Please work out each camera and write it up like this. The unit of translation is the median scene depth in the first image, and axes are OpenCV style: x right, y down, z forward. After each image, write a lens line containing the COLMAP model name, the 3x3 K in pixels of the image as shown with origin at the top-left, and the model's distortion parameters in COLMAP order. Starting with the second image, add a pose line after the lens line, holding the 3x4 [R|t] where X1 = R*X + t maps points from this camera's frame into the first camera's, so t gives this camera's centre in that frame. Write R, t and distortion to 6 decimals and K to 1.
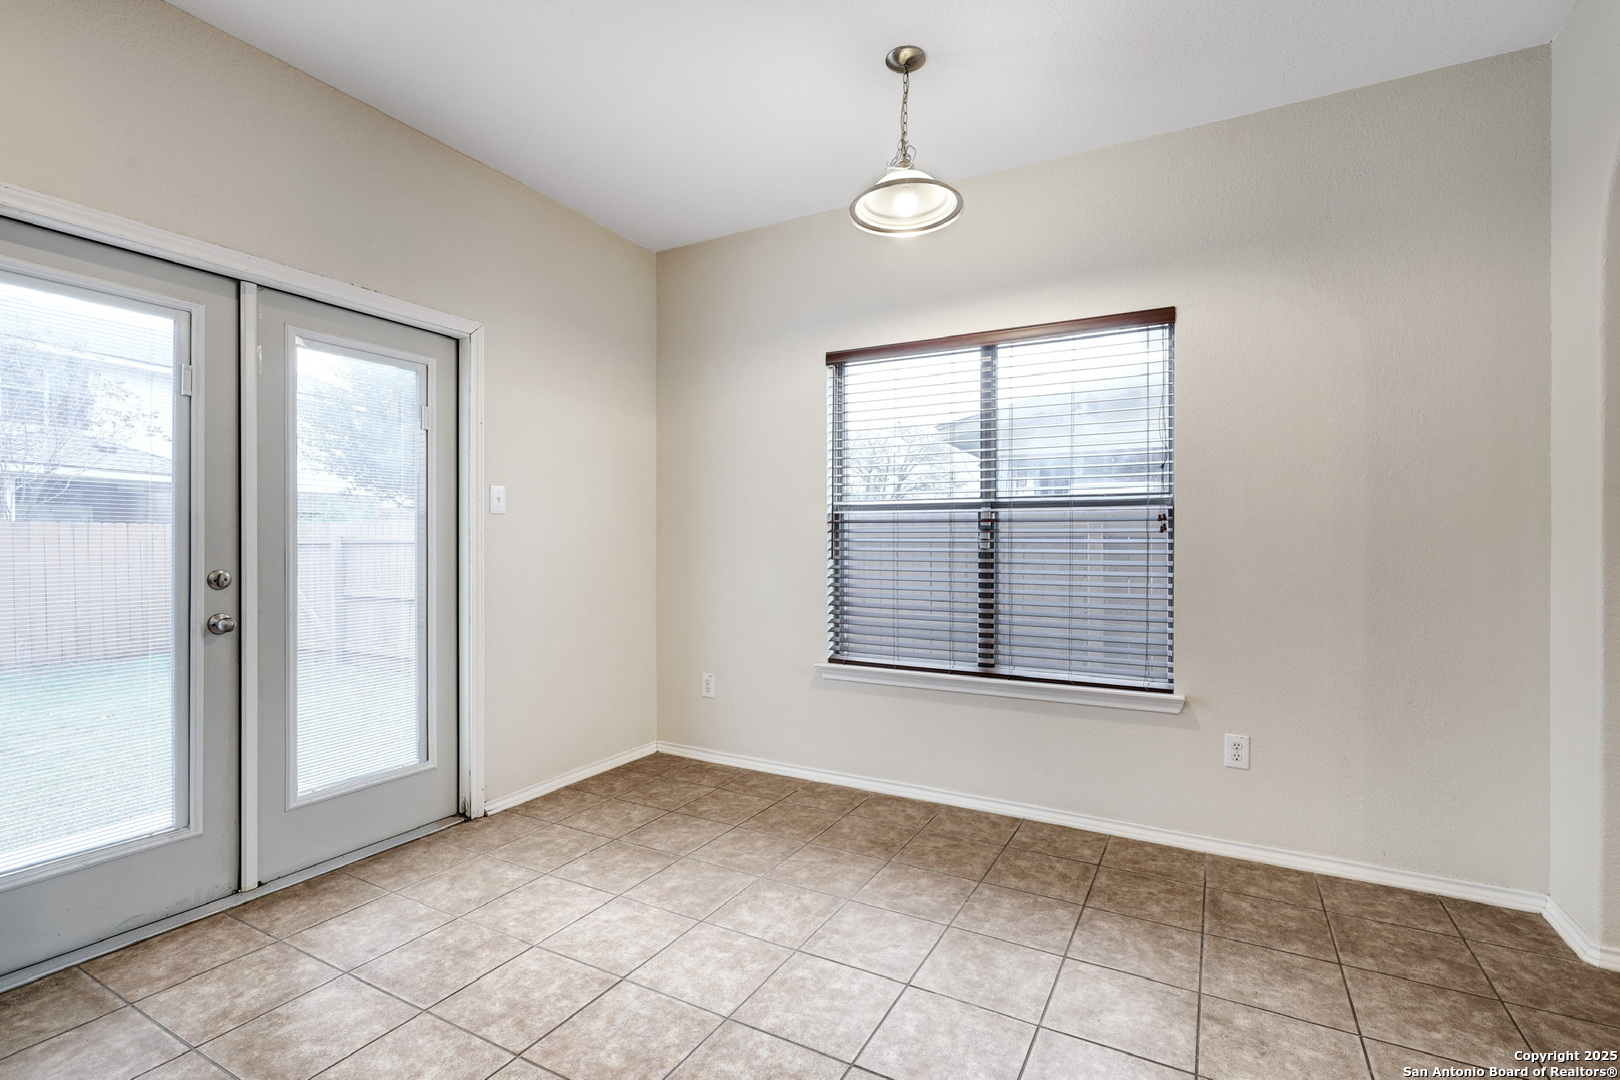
lens RADIAL K [[745.6, 0, 804.3], [0, 745.6, 546.4], [0, 0, 1]] dist [0.003823, 0.000124]
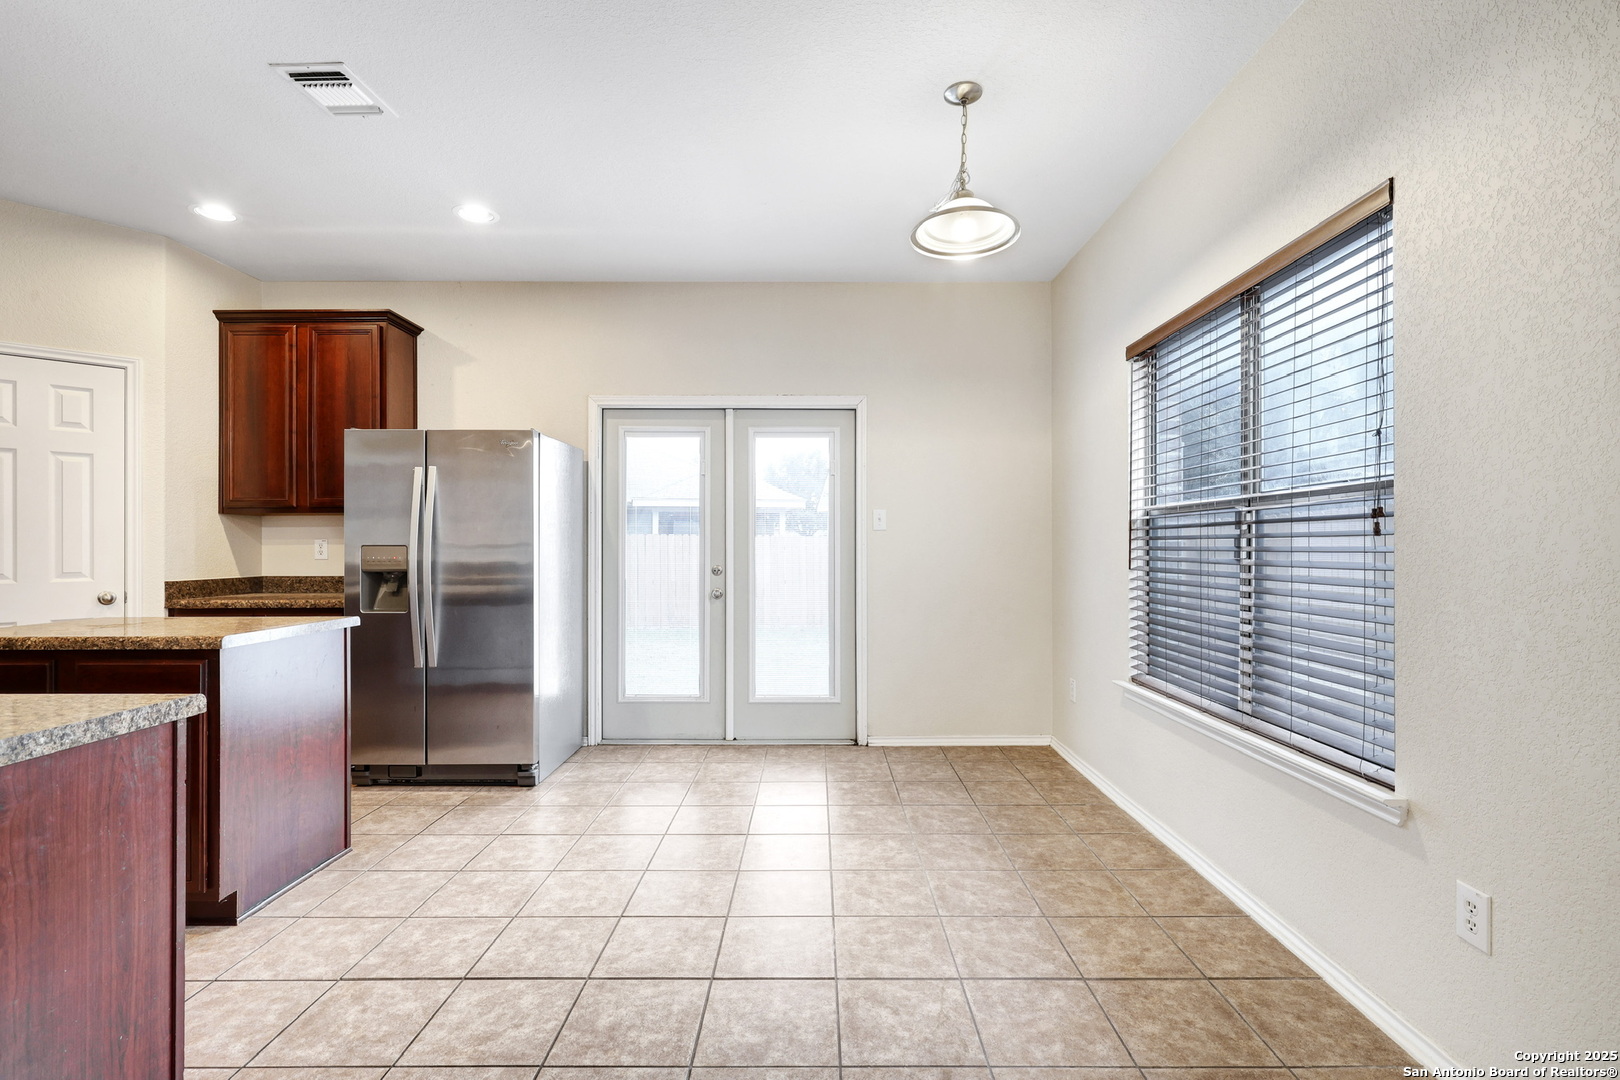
lens RADIAL K [[745.6, 0, 818.4], [0, 745.6, 544.5], [0, 0, 1]] dist [0.003823, 0.000124]
pose [[0.473929, -0.006118, -0.880542, 0.853719], [-0.003616, 0.999954, -0.008894, -0.003566], [0.880556, 0.007399, 0.473885, 0.285847]]
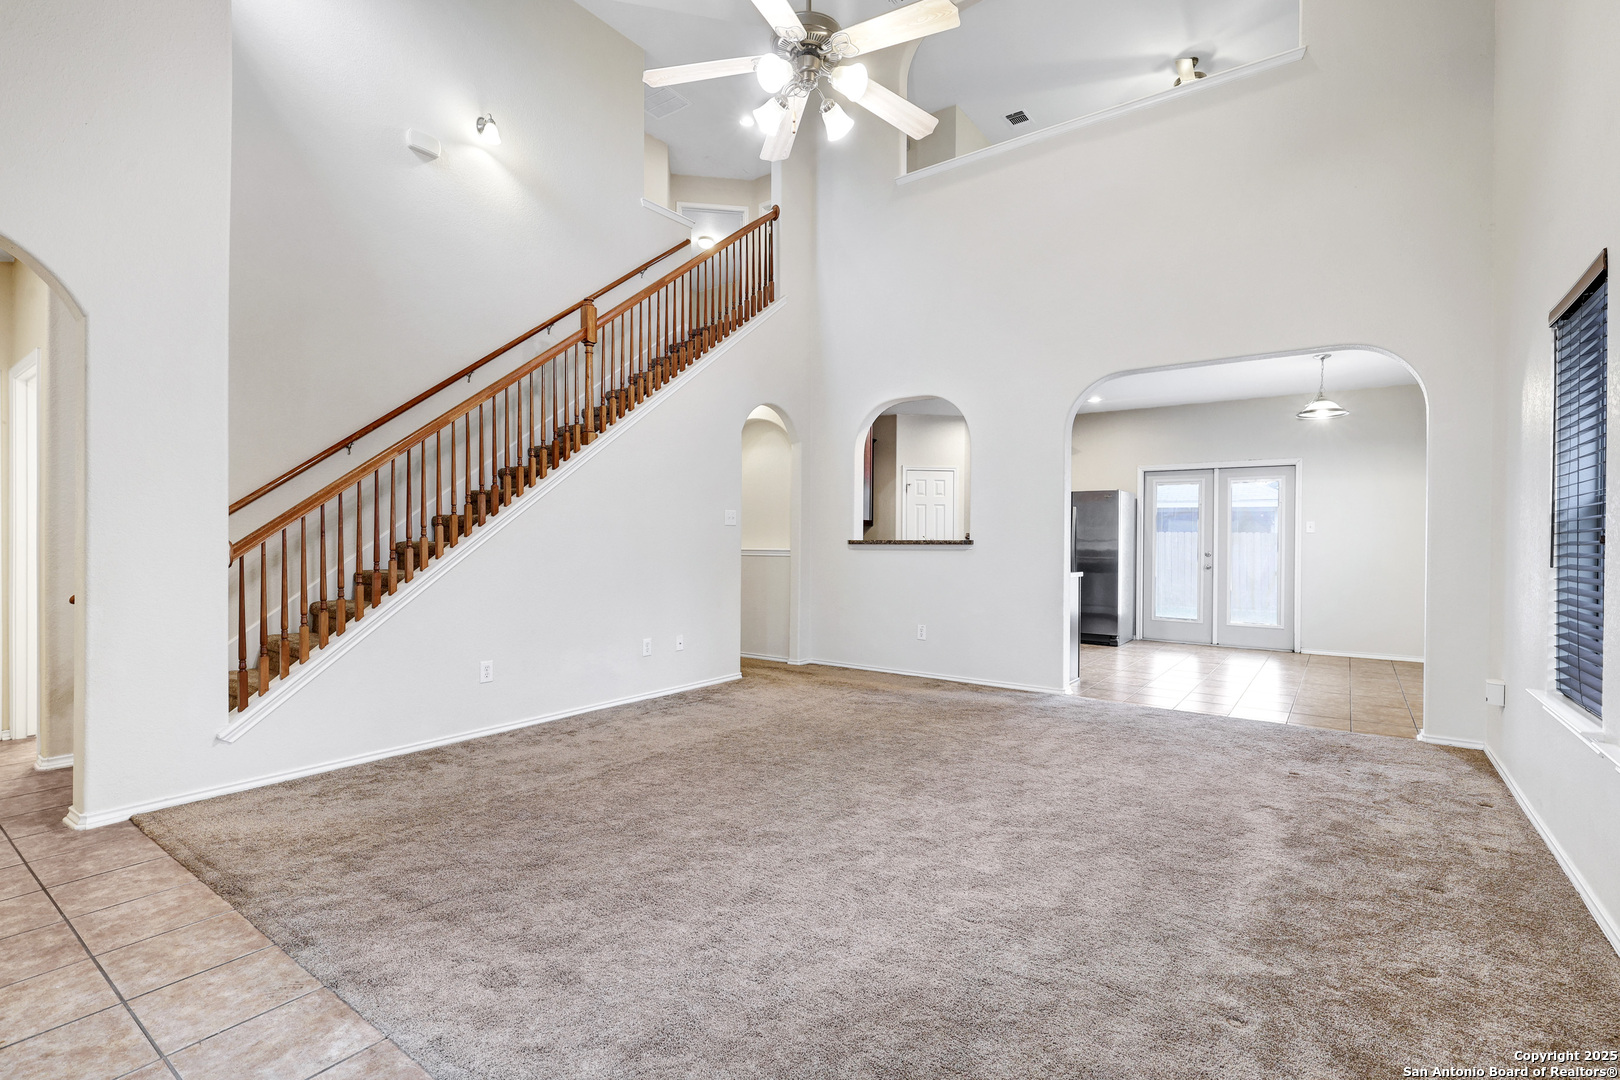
lens RADIAL K [[745.6, 0, 822.1], [0, 745.6, 533.9], [0, 0, 1]] dist [0.003823, 0.000124]
pose [[-0.103969, -0.001735, -0.994579, 2.520512], [-0.017040, 0.999855, 0.000037, -0.017068], [0.994435, 0.016952, -0.103983, -0.391682]]
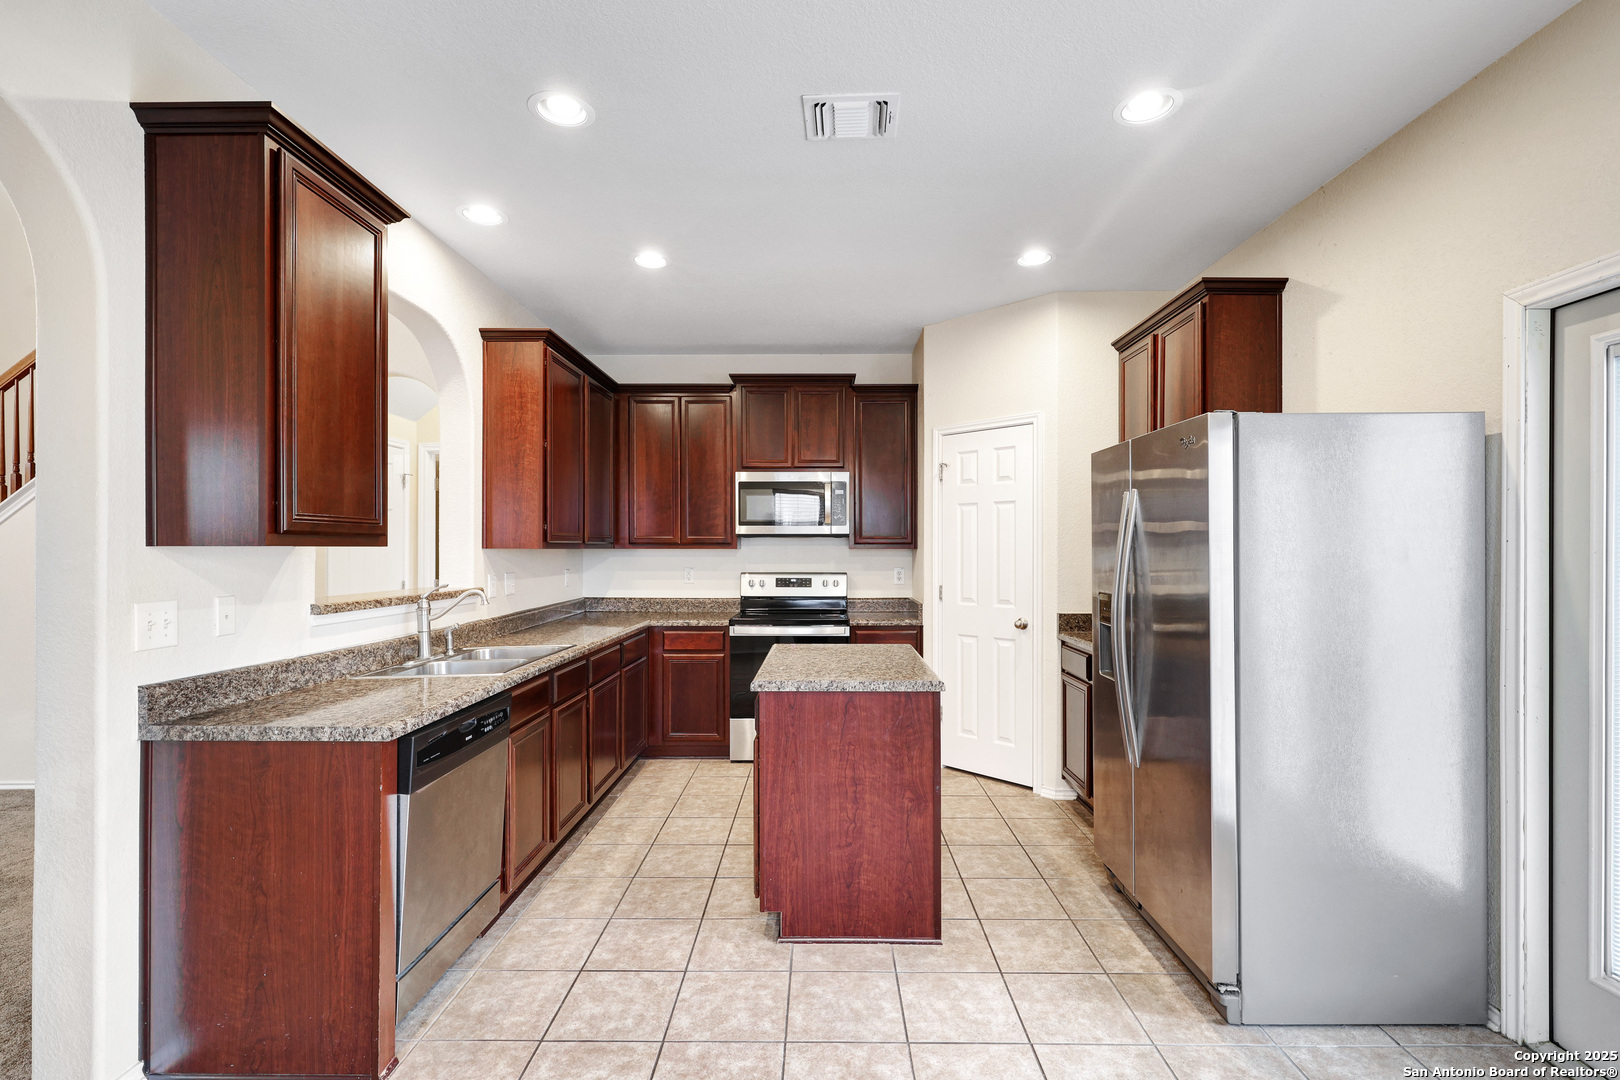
lens RADIAL K [[745.6, 0, 811.0], [0, 745.6, 547.8], [0, 0, 1]] dist [0.003823, 0.000124]
pose [[-0.885830, -0.000855, -0.464009, 0.203593], [-0.004690, 0.999964, 0.007111, -0.077910], [0.463986, 0.008475, -0.885802, 0.938837]]
